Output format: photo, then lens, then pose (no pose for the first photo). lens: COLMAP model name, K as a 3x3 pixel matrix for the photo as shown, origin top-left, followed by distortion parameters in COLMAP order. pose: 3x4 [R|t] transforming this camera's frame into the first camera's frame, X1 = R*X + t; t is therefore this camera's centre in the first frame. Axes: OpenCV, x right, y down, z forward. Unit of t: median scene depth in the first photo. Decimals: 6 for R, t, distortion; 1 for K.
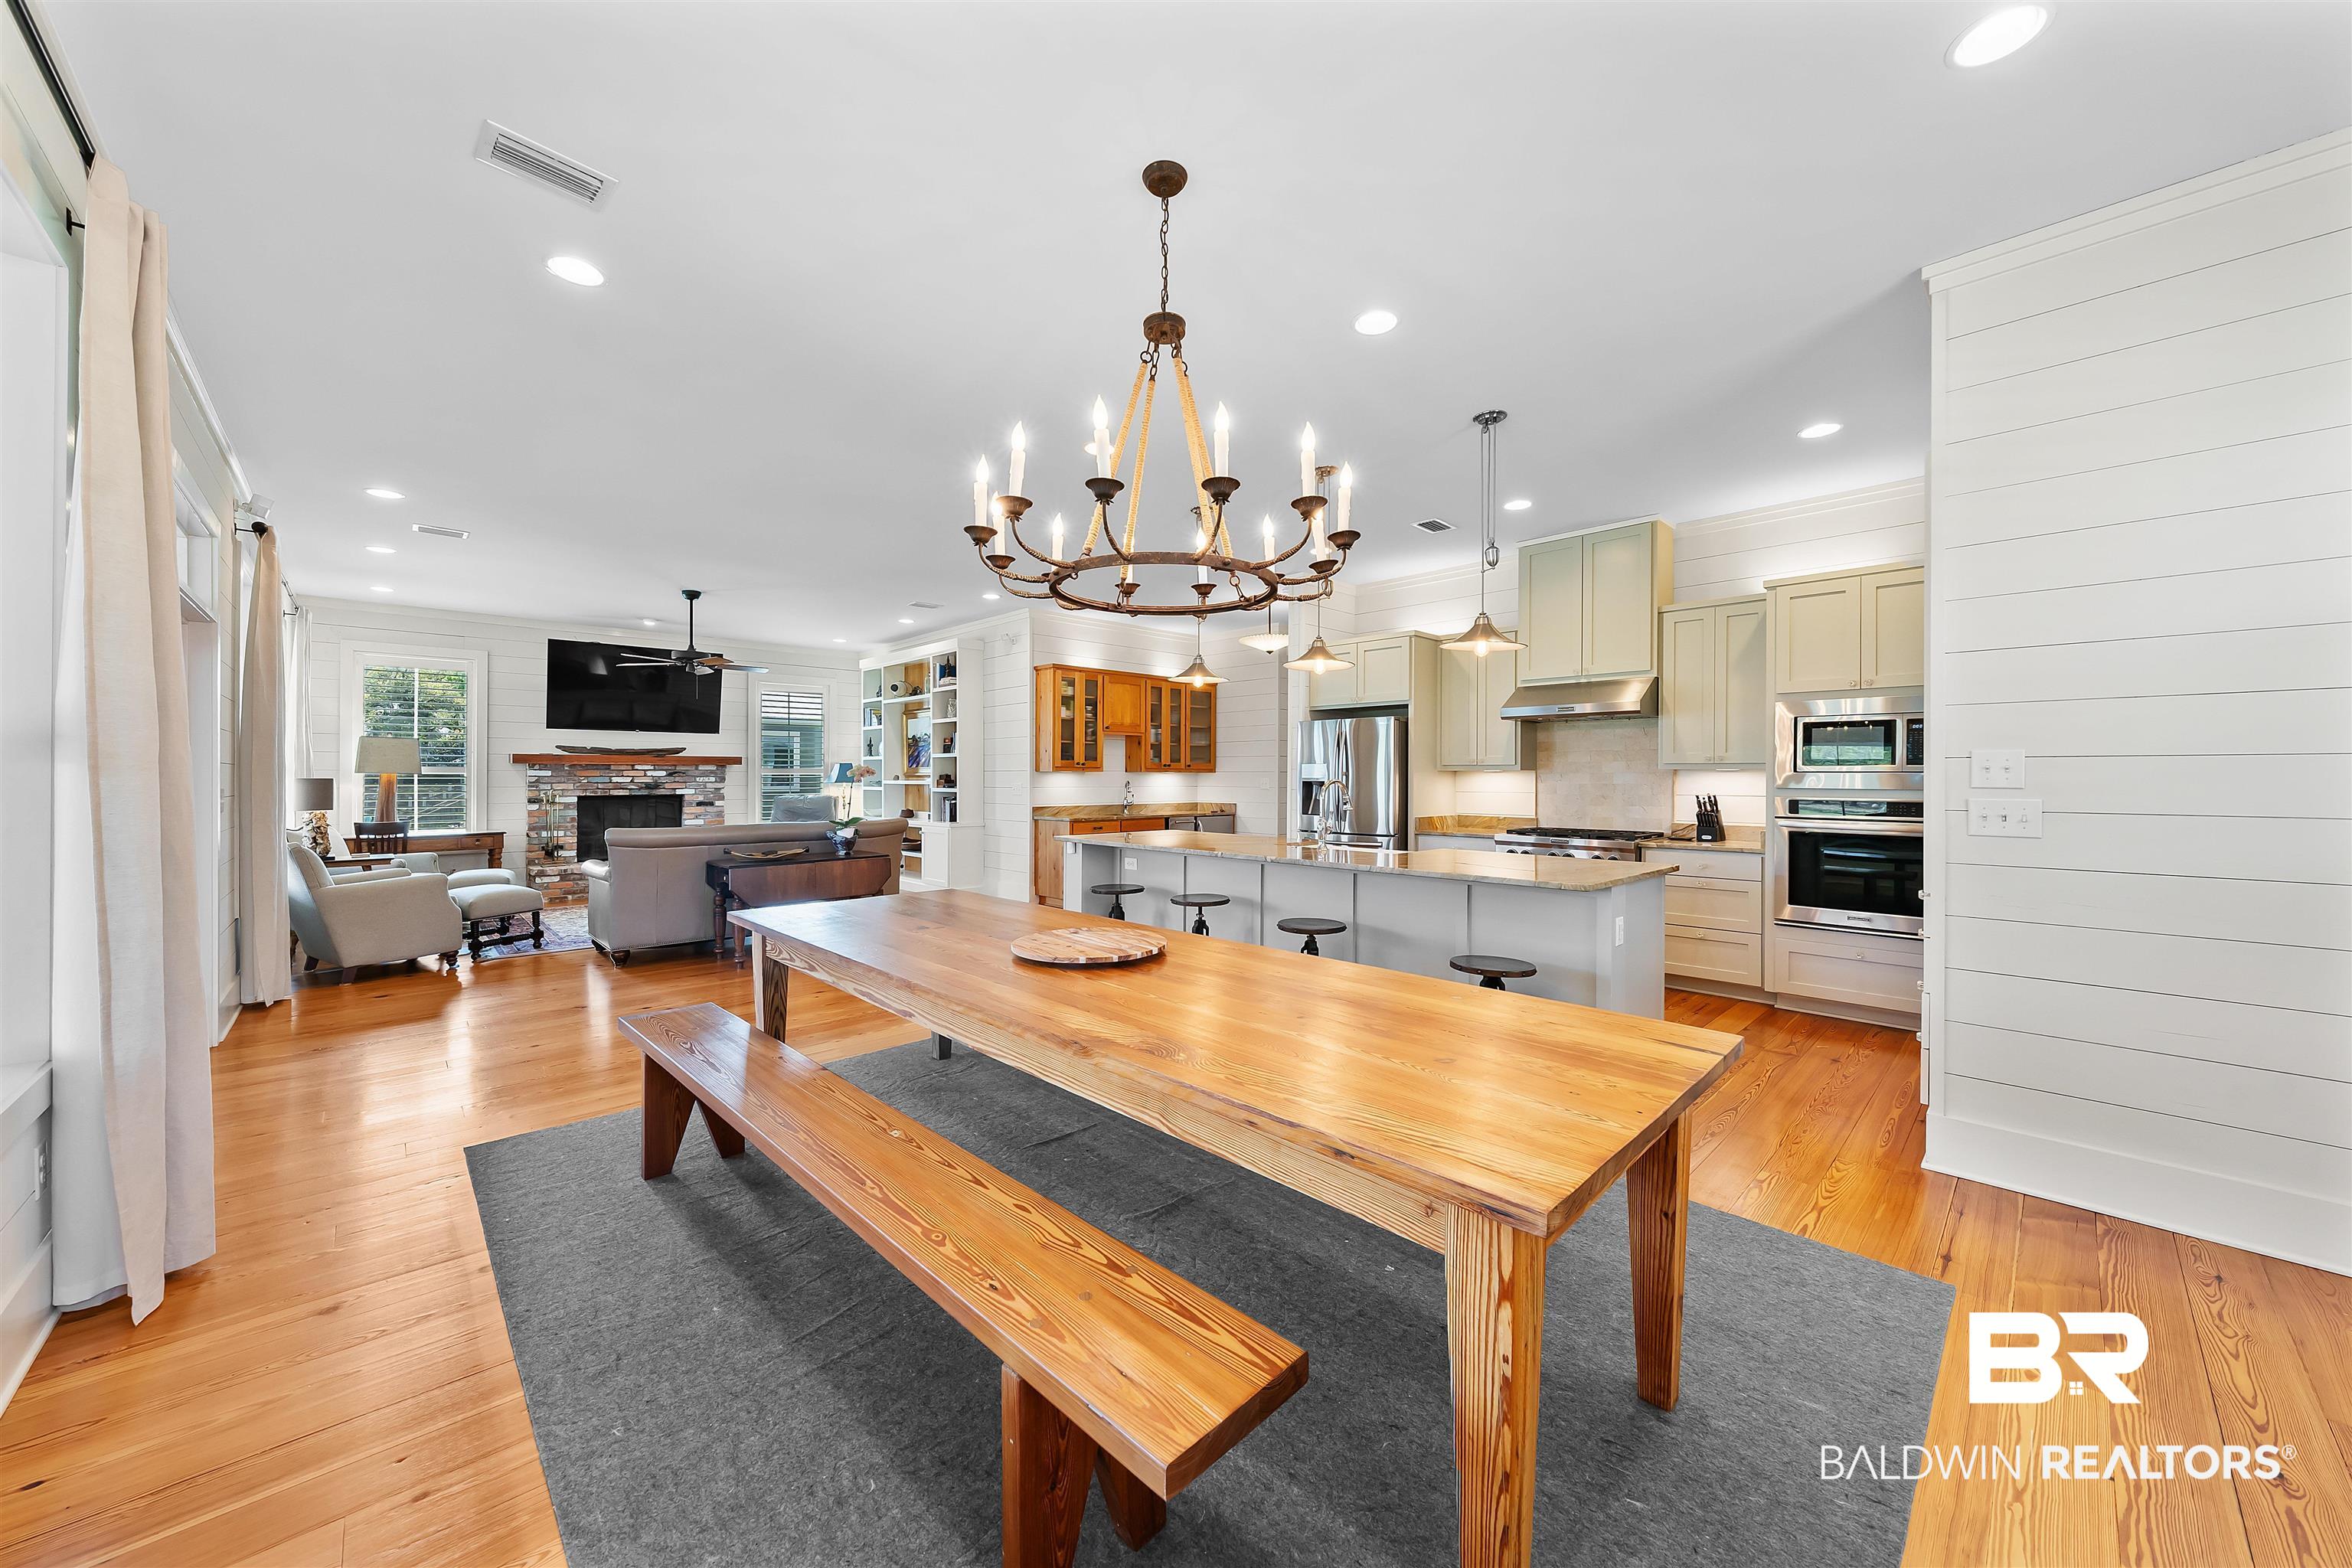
lens RADIAL K [[835.3, 0, 1177.2], [0, 835.3, 781.2], [0, 0, 1]] dist [0.000782, 0.000010]
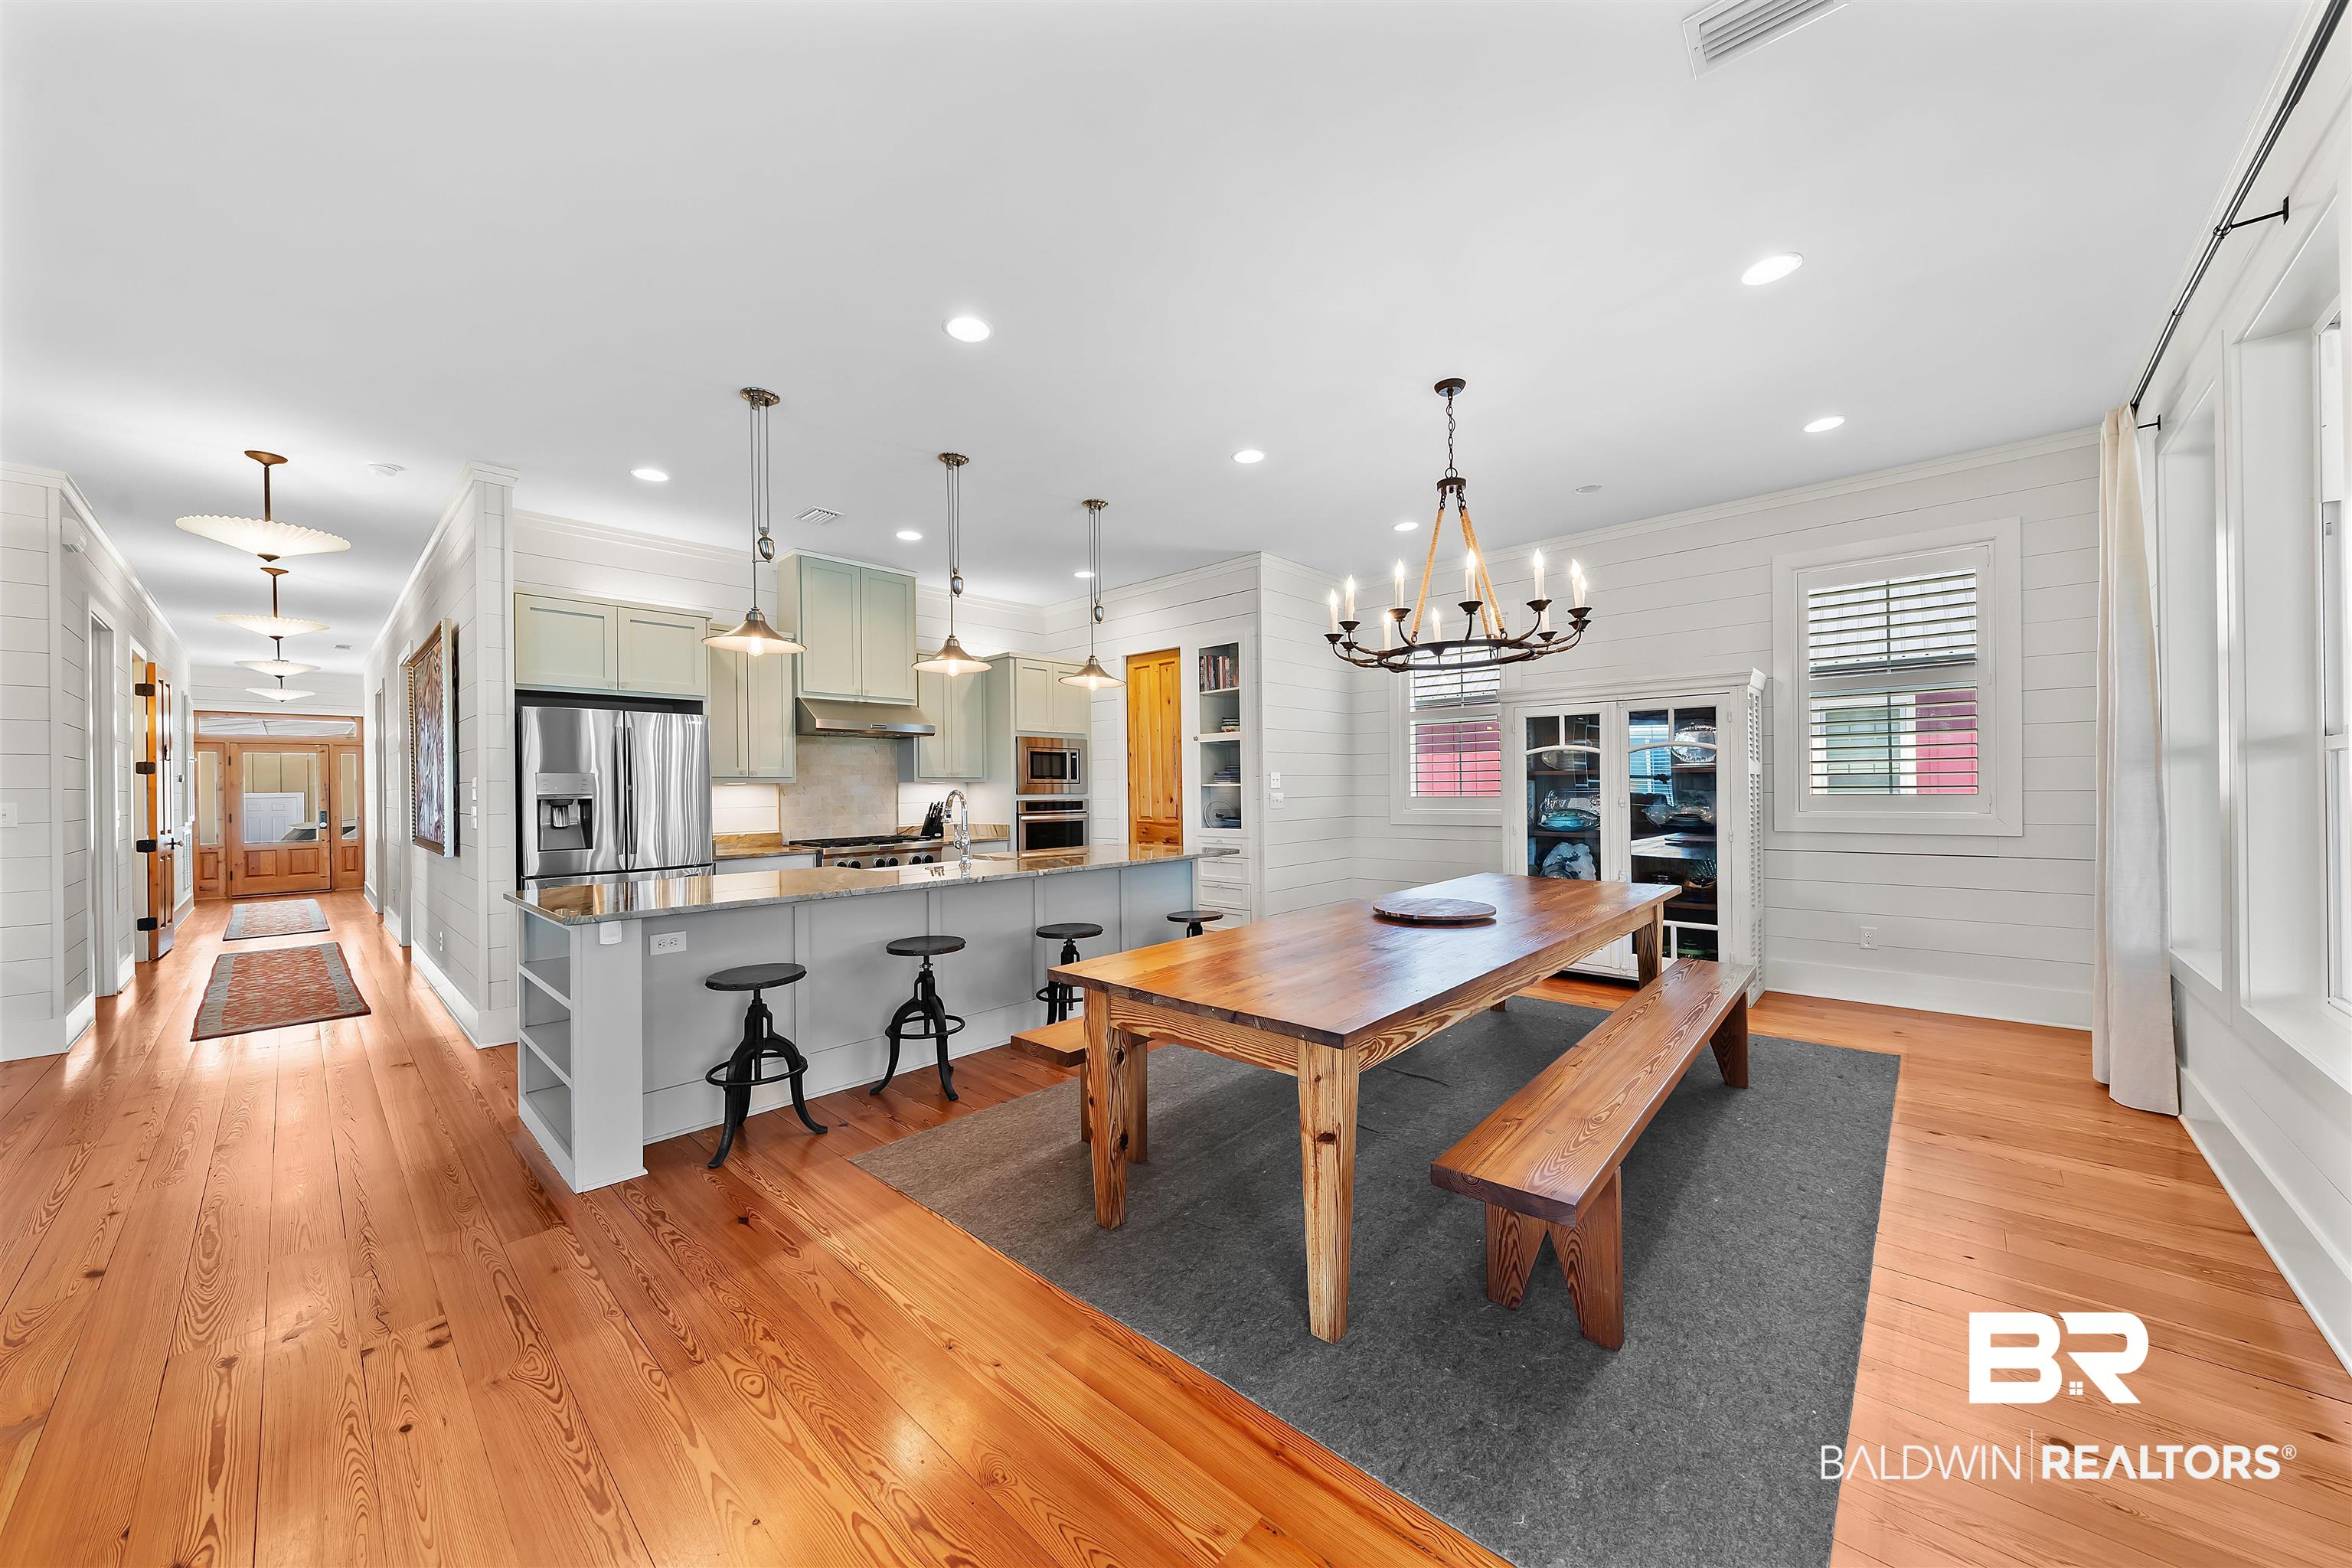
lens RADIAL K [[835.3, 0, 1175.8], [0, 835.3, 783.1], [0, 0, 1]] dist [0.000782, 0.000010]
pose [[-0.064767, 0.001940, 0.997899, -0.604403], [0.016099, 0.999870, -0.000899, -0.005543], [-0.997771, 0.016007, -0.064789, 0.647216]]
